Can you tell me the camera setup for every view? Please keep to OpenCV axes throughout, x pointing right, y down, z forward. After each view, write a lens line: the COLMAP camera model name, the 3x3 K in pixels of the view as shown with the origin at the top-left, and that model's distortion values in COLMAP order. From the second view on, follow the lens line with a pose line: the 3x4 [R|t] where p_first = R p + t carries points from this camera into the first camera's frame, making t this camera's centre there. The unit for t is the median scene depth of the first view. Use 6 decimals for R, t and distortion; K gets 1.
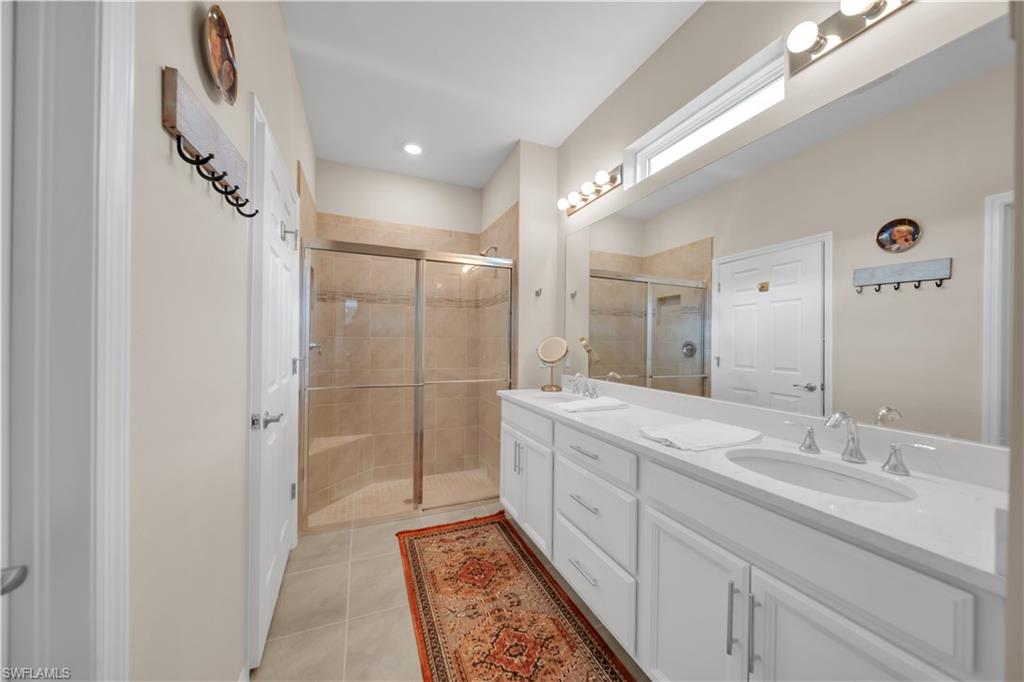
lens RADIAL K [[356.1, 0, 512.7], [0, 356.1, 341.8], [0, 0, 1]] dist [-0.001351, -0.000252]
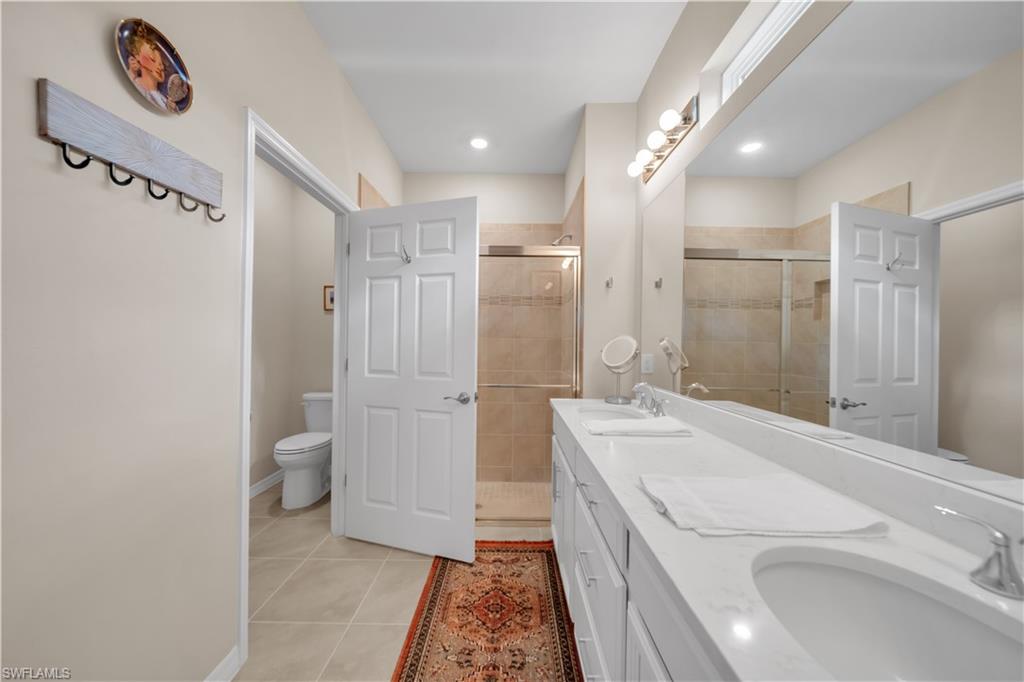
lens RADIAL K [[356.1, 0, 510.3], [0, 356.1, 342.3], [0, 0, 1]] dist [-0.001351, -0.000252]
pose [[0.919553, 0.000038, -0.392966, 0.216296], [-0.001260, 0.999995, -0.002851, 0.003371], [0.392964, 0.003117, 0.919549, 0.173758]]
